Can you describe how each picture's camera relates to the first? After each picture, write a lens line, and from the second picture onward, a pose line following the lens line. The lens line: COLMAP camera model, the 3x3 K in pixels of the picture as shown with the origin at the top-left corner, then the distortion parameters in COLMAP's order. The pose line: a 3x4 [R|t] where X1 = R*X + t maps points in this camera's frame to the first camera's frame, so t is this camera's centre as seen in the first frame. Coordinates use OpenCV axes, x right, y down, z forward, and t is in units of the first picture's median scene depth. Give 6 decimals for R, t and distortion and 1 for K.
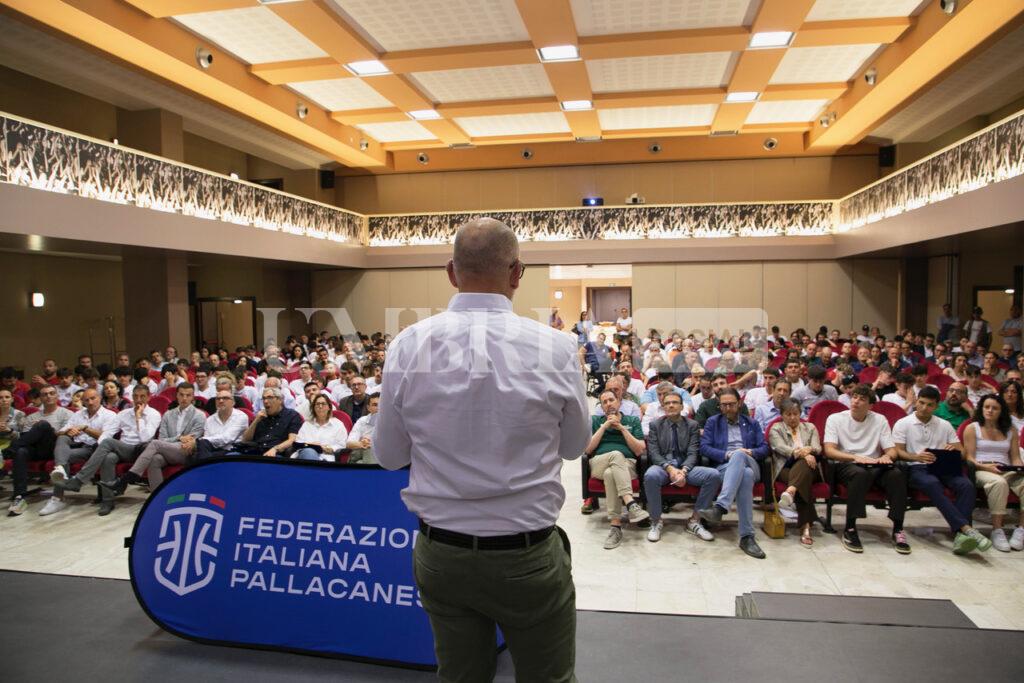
lens RADIAL K [[709.1, 0, 512.0], [0, 709.1, 341.5], [0, 0, 1]] dist [-0.069446, 0.045660]
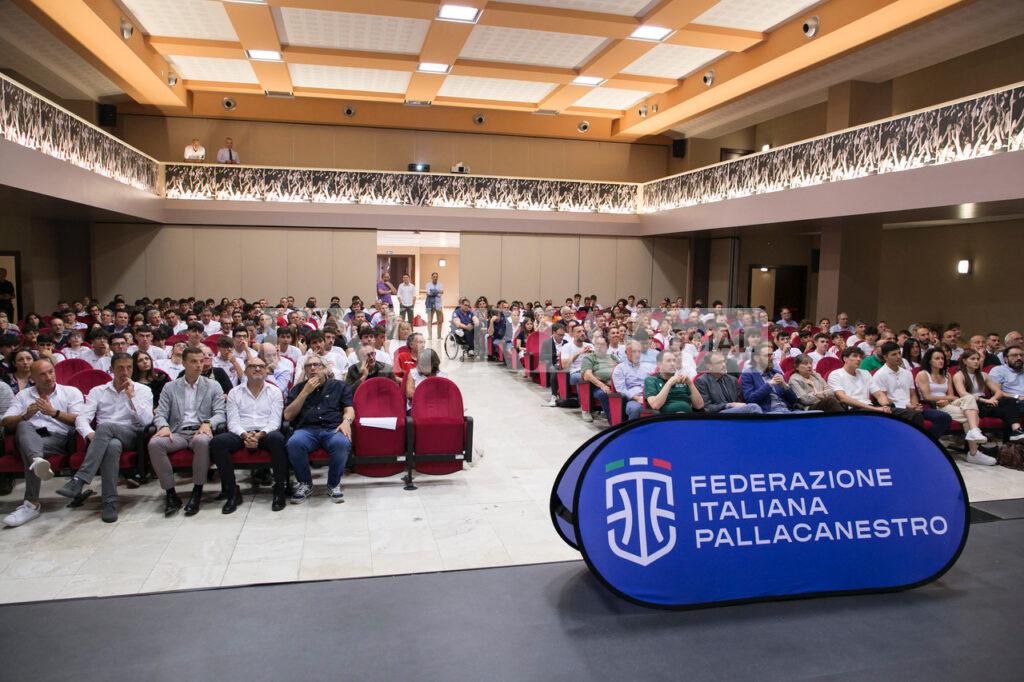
lens RADIAL K [[711.7, 0, 515.5], [0, 711.7, 330.8], [0, 0, 1]] dist [-0.044984, 0.032501]
pose [[0.917681, -0.005985, 0.397273, -0.517248], [-0.004758, 0.999649, 0.026050, 0.012338], [-0.397290, -0.025796, 0.917331, 0.103218]]
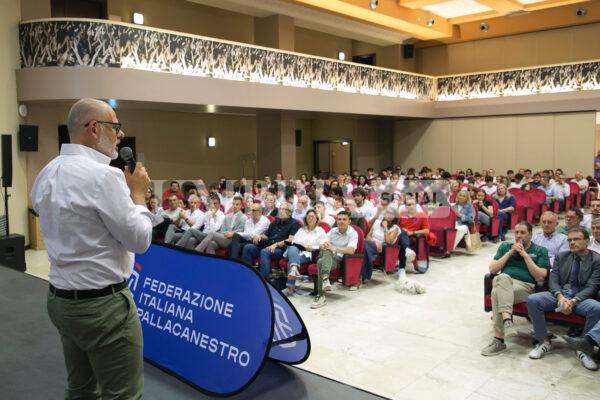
lens RADIAL K [[536.7, 0, 282.7], [0, 536.7, 180.8], [0, 0, 1]] dist [0.010373, 0.006929]
pose [[0.848522, 0.037362, -0.527839, 0.278531], [-0.030203, 0.999298, 0.022181, -0.006144], [0.528297, -0.002879, 0.849054, 0.053438]]
